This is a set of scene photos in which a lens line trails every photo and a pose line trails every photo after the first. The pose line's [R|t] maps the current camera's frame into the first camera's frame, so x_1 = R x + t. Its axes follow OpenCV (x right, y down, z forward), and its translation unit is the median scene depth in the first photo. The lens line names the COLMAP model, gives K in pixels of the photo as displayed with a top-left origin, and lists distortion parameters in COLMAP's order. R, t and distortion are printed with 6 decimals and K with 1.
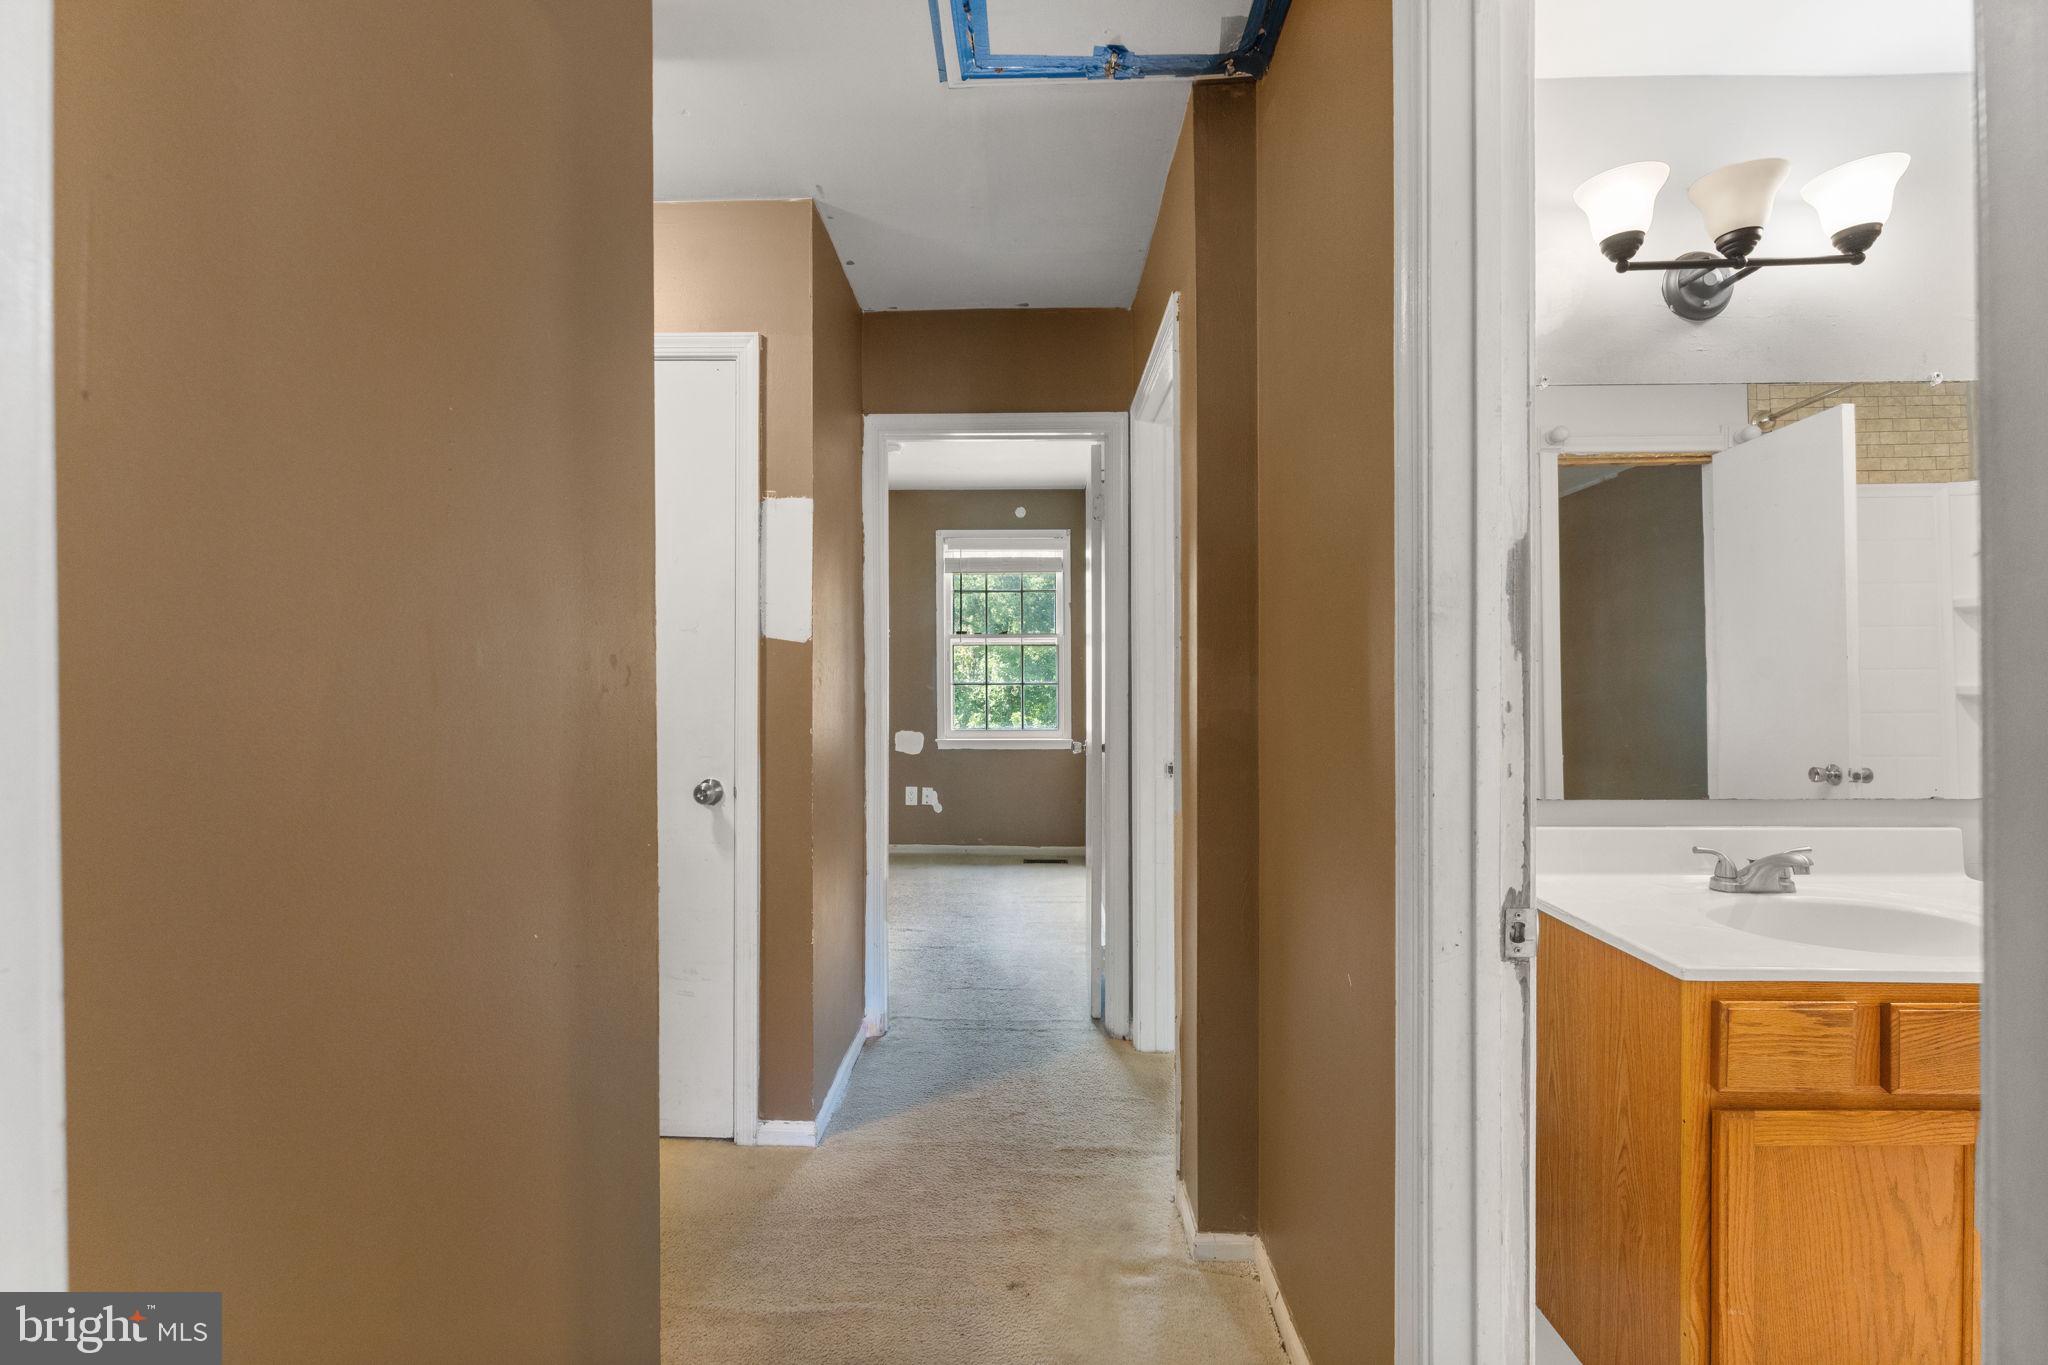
lens RADIAL K [[824.4, 0, 1041.8], [0, 824.4, 675.1], [0, 0, 1]] dist [-0.005820, 0.000306]
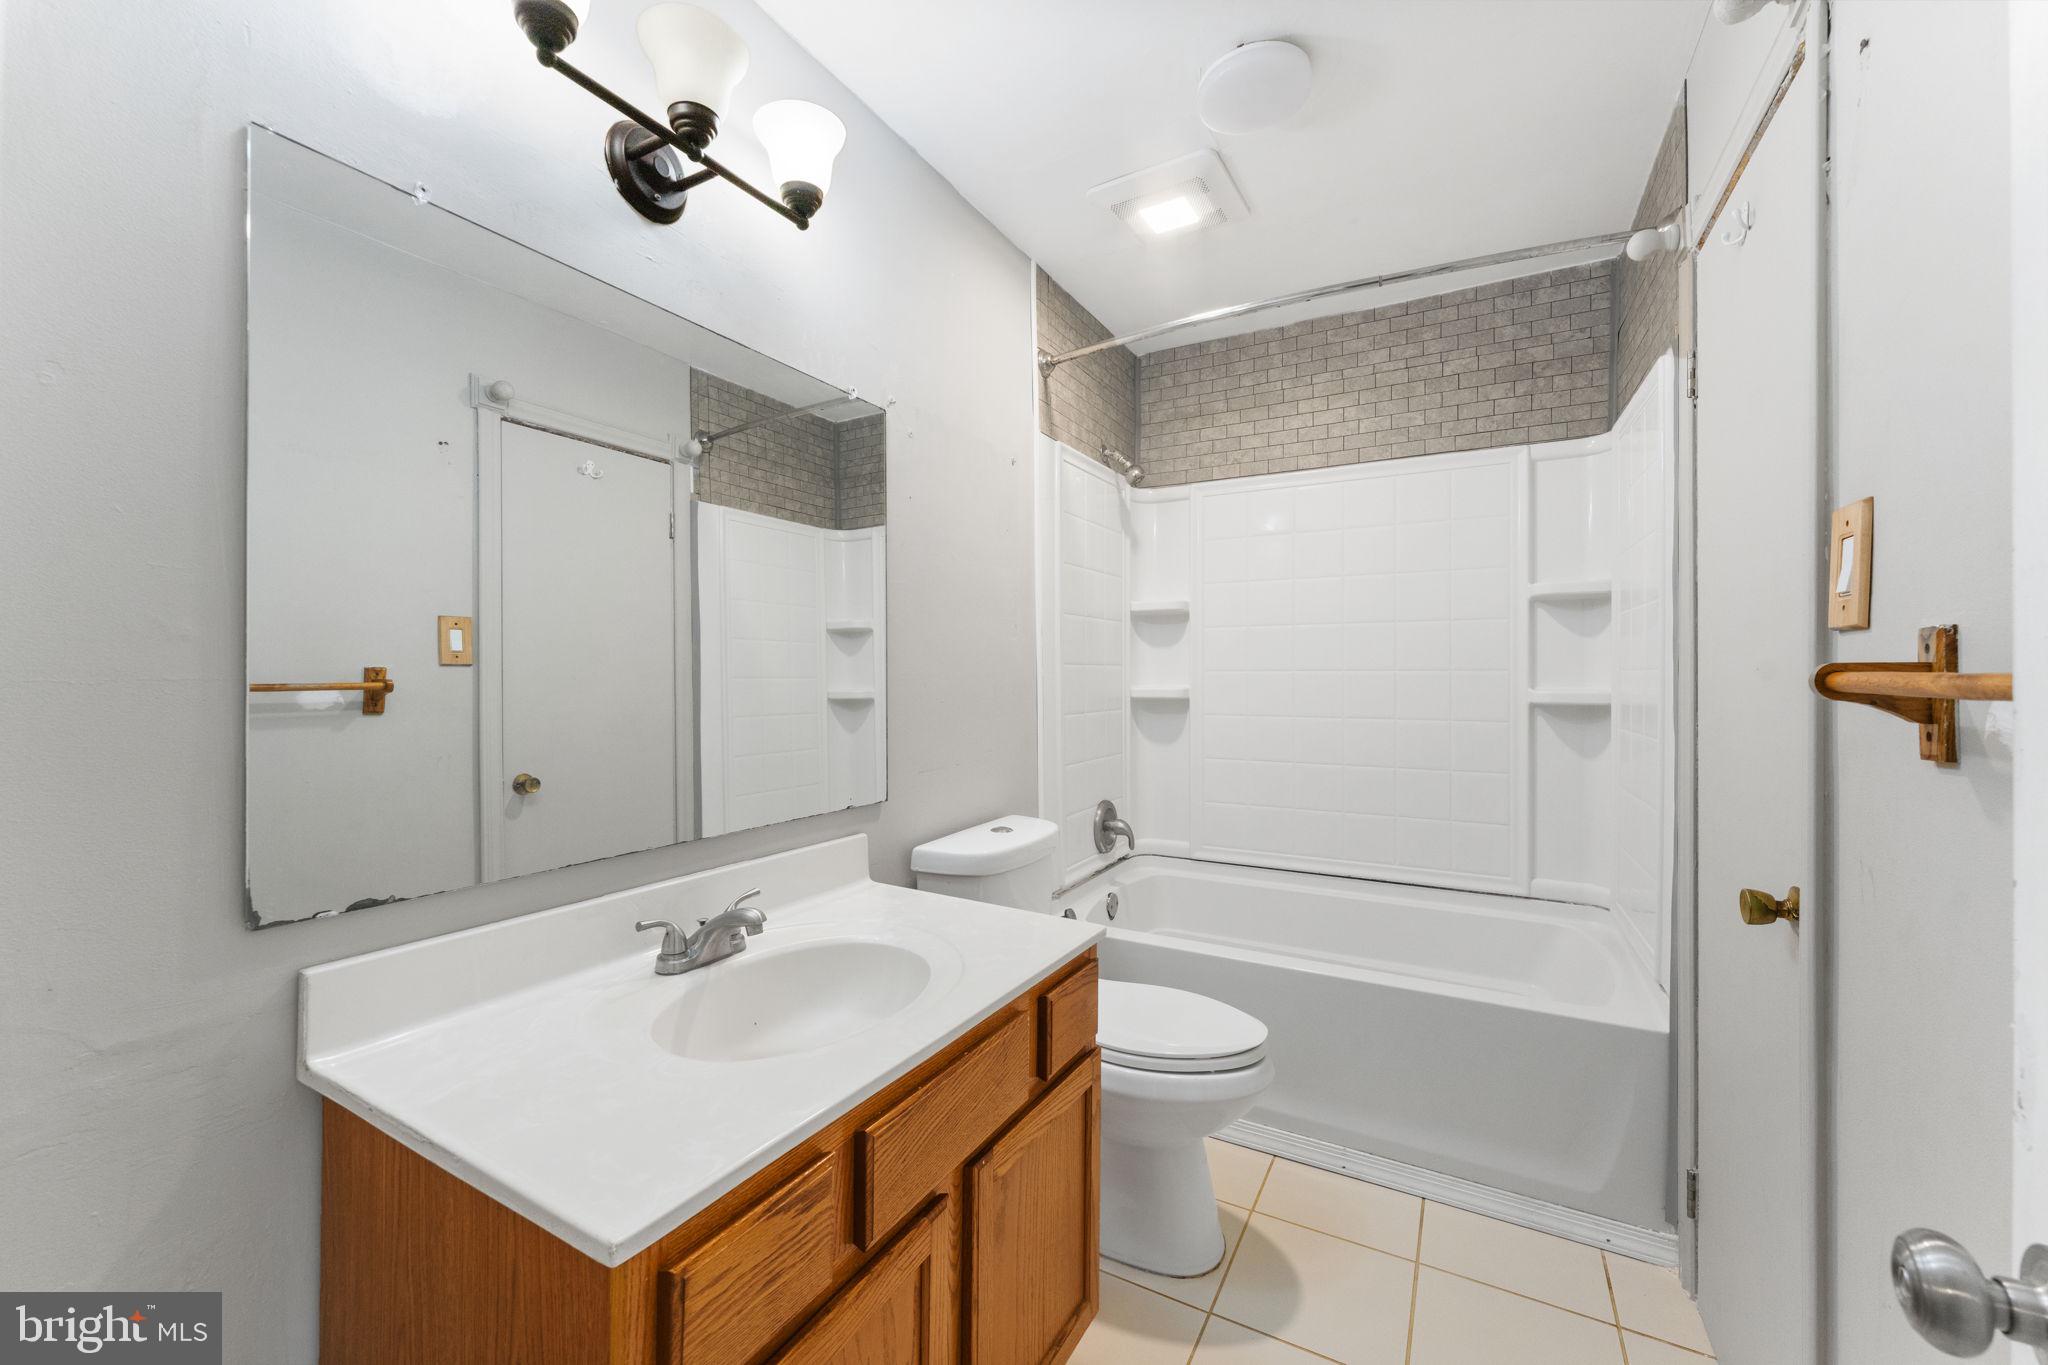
lens RADIAL K [[815.7, 0, 1031.3], [0, 815.7, 680.5], [0, 0, 1]] dist [0.002543, 0.000506]
pose [[0.442213, 0.005237, 0.896895, 0.306477], [-0.003873, 0.999985, -0.003929, -0.003552], [-0.896902, -0.001736, 0.442226, 0.377903]]
